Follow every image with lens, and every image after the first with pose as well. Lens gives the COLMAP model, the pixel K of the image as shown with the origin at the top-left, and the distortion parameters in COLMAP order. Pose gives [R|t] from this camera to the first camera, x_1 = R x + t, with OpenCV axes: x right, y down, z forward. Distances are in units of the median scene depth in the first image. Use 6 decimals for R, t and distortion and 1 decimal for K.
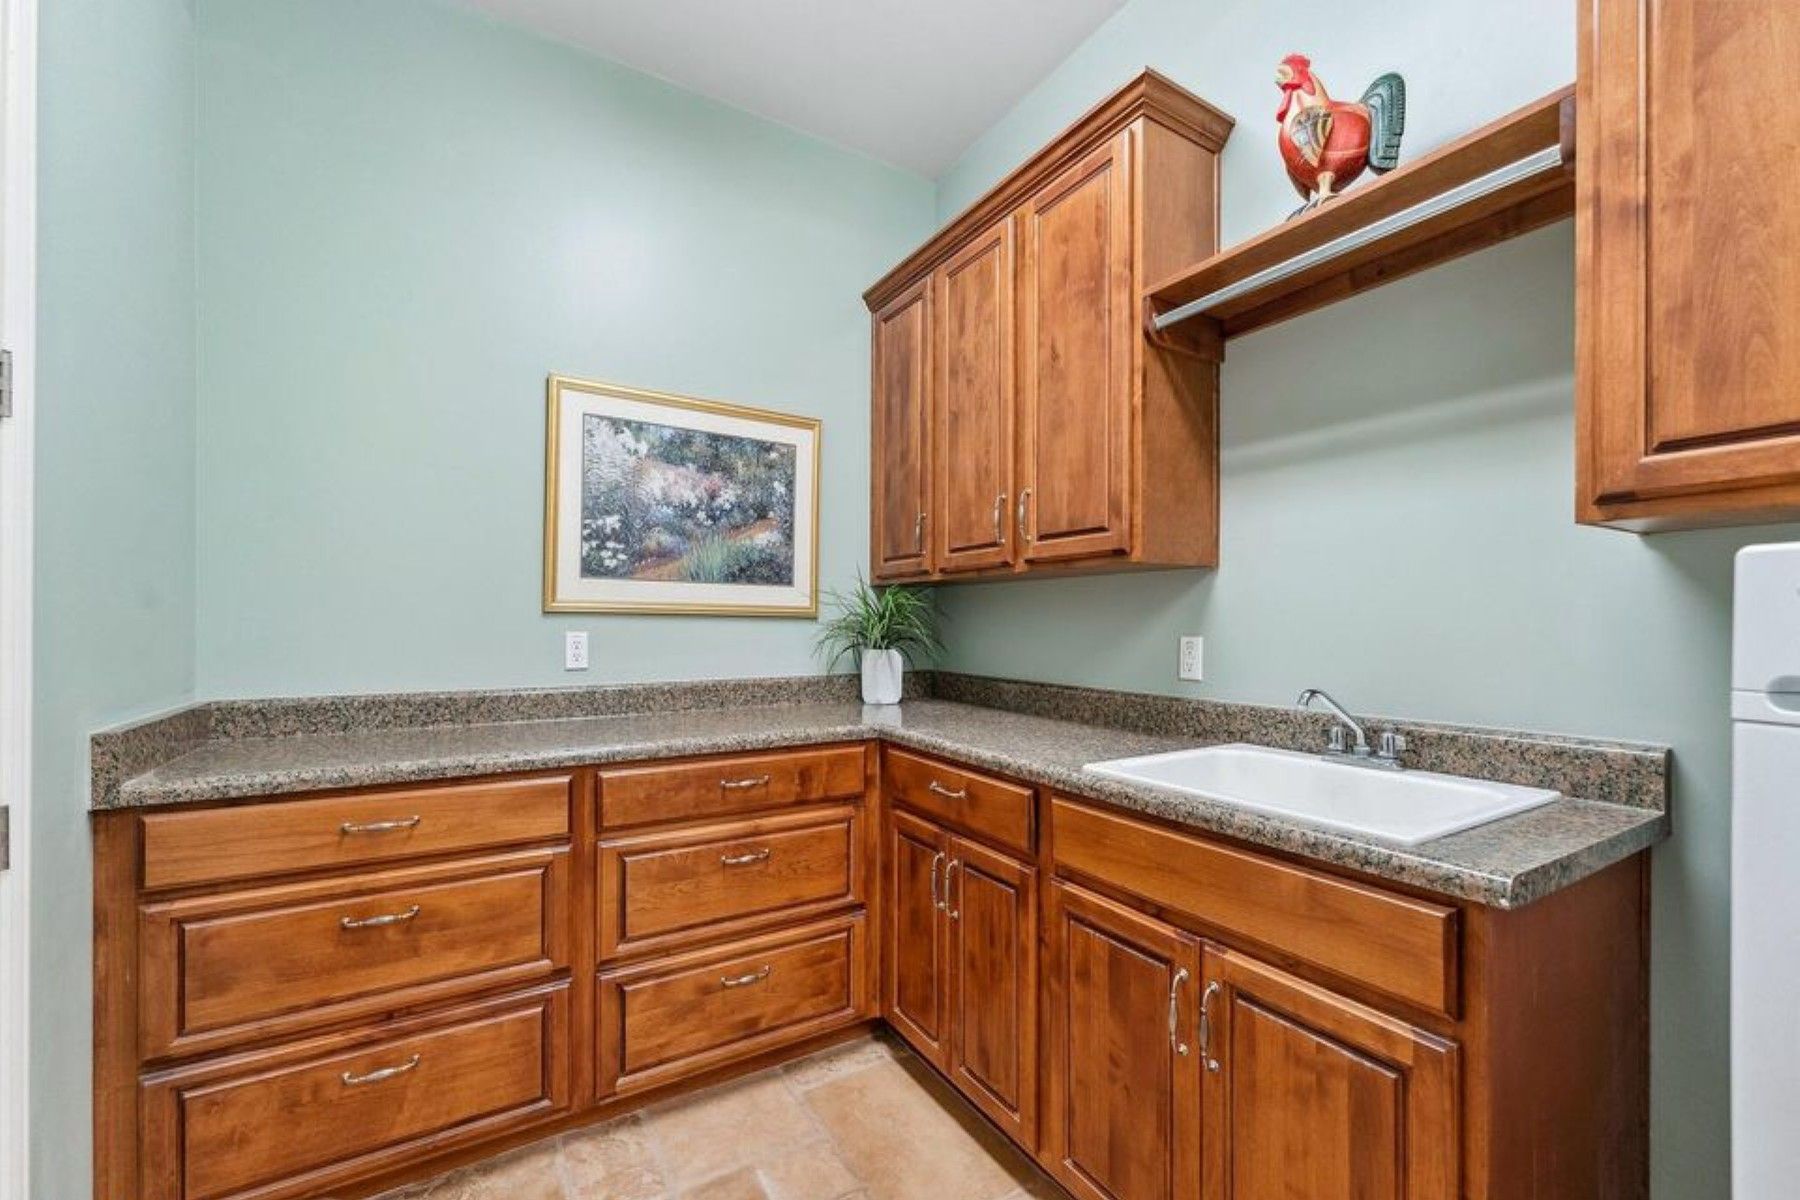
lens RADIAL K [[728.7, 0, 899.2], [0, 728.7, 614.6], [0, 0, 1]] dist [0.010351, -0.000370]
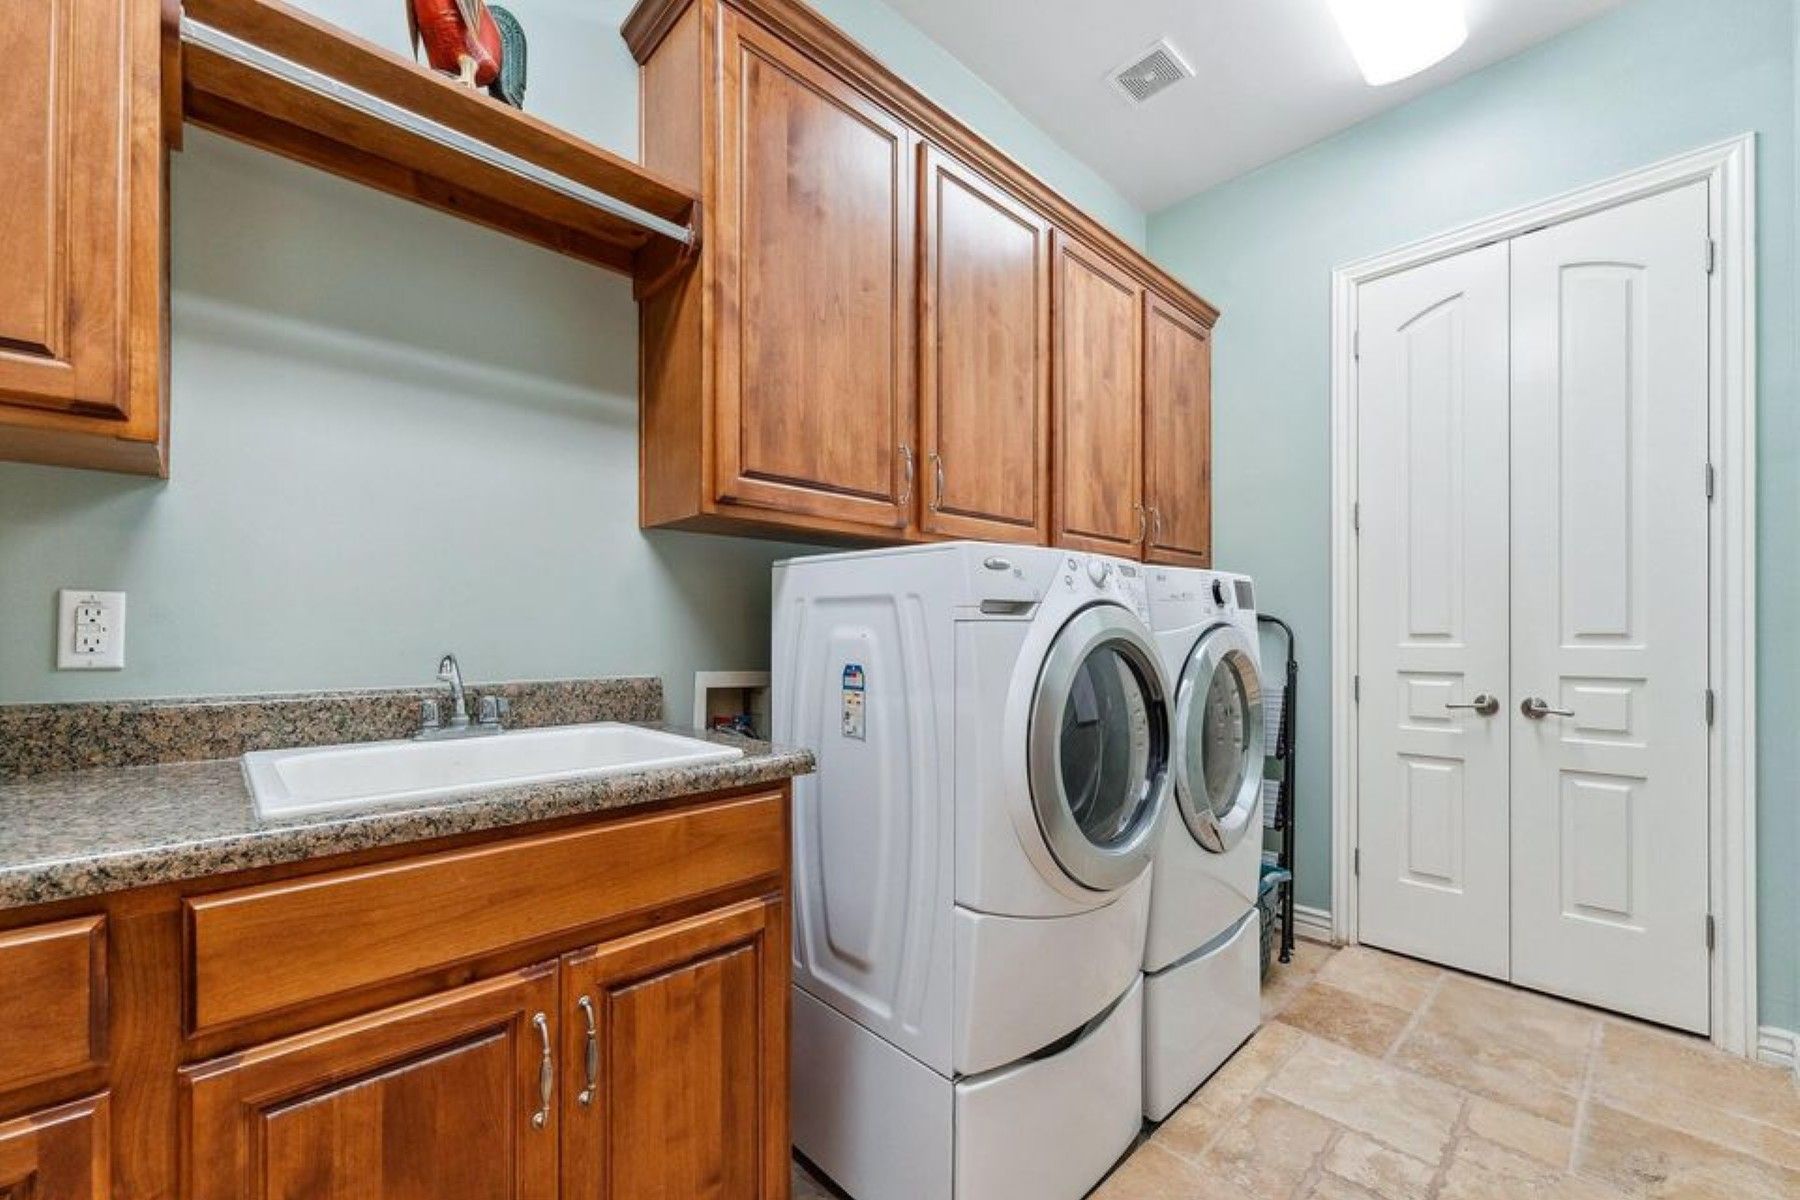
lens RADIAL K [[728.7, 0, 874.0], [0, 728.7, 627.8], [0, 0, 1]] dist [0.010351, -0.000370]
pose [[-0.192462, 0.008907, 0.981264, -0.402477], [-0.010214, 0.999886, -0.011080, 0.086356], [-0.981251, -0.012155, -0.192349, 0.769680]]
